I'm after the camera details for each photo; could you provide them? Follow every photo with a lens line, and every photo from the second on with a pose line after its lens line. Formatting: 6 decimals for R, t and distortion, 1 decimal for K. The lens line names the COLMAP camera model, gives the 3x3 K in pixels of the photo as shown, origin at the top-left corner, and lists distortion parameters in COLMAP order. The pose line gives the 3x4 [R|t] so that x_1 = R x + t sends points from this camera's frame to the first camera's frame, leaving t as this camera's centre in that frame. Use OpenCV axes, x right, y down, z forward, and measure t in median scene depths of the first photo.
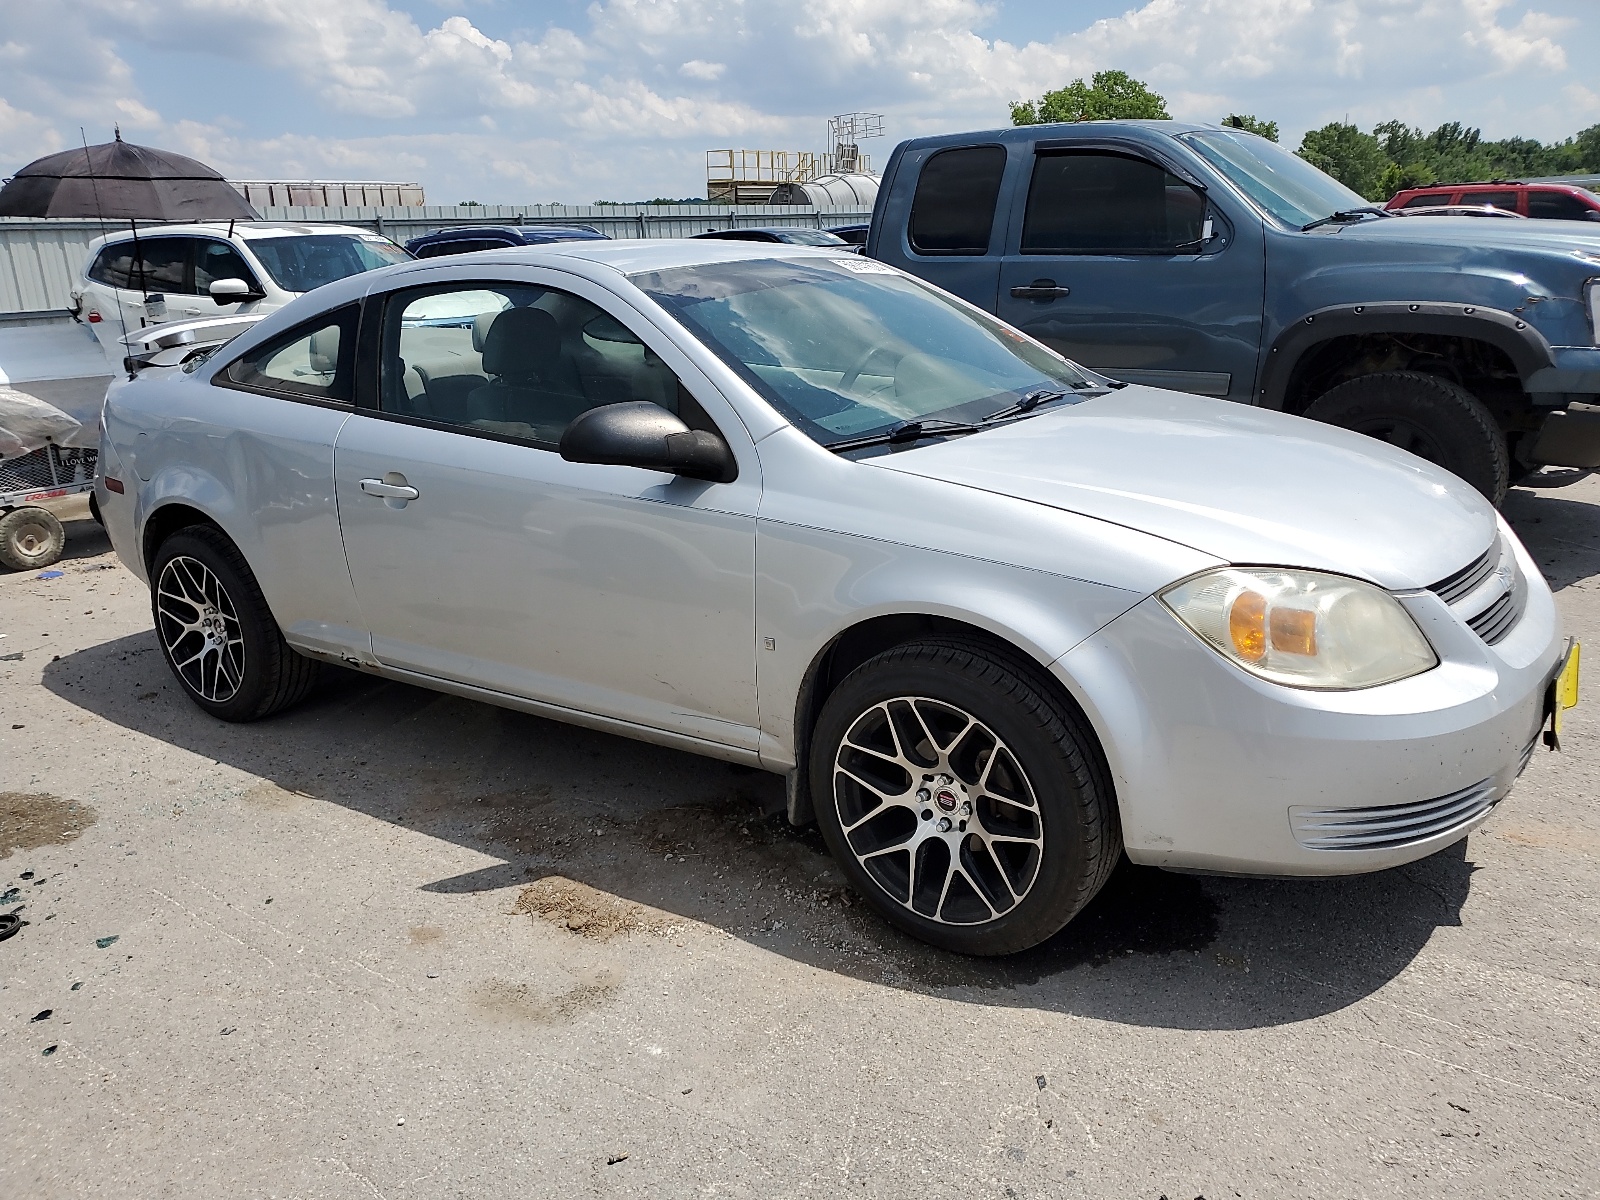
lens RADIAL K [[1290.3, 0, 786.2], [0, 1290.3, 599.3], [0, 0, 1]] dist [-0.018160, 0.051866]
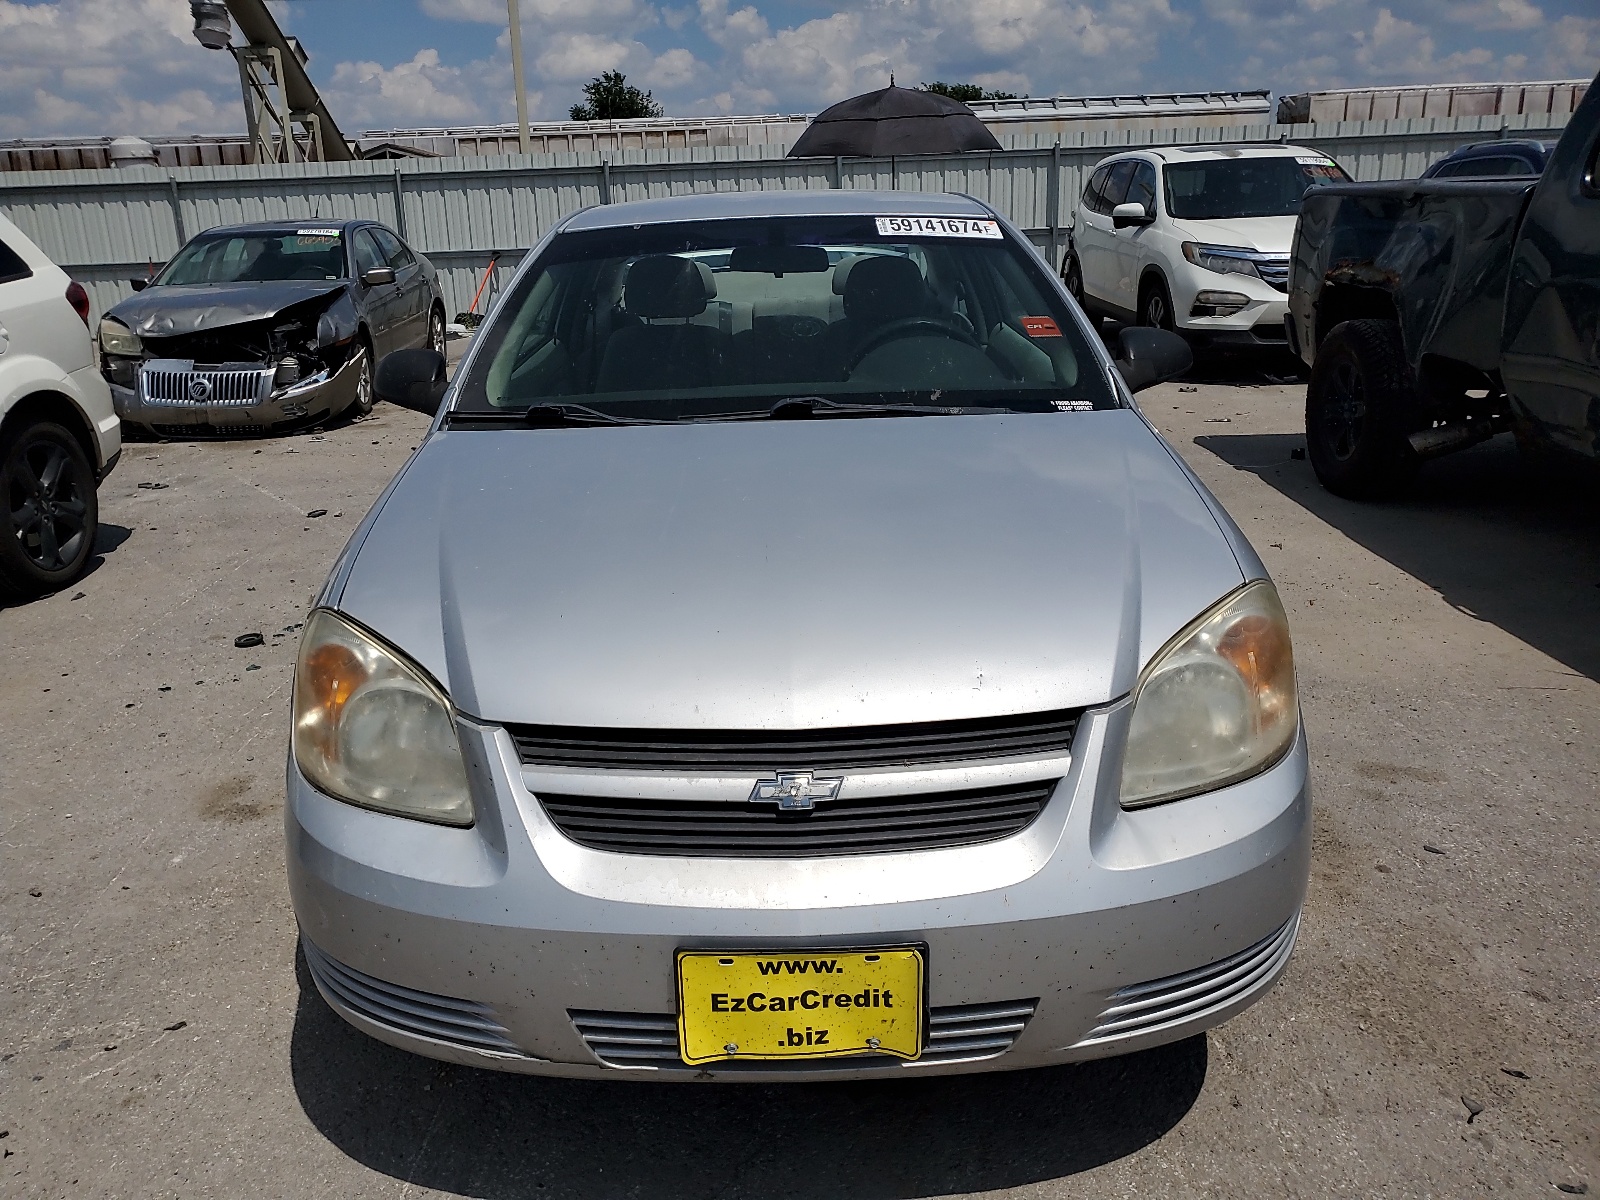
lens RADIAL K [[1290.3, 0, 786.2], [0, 1290.3, 599.3], [0, 0, 1]] dist [-0.018160, 0.051866]
pose [[0.572207, 0.269142, -0.774688, 0.293977], [-0.217845, 0.960562, 0.172812, -0.061670], [0.790647, 0.069878, 0.608271, 0.176818]]
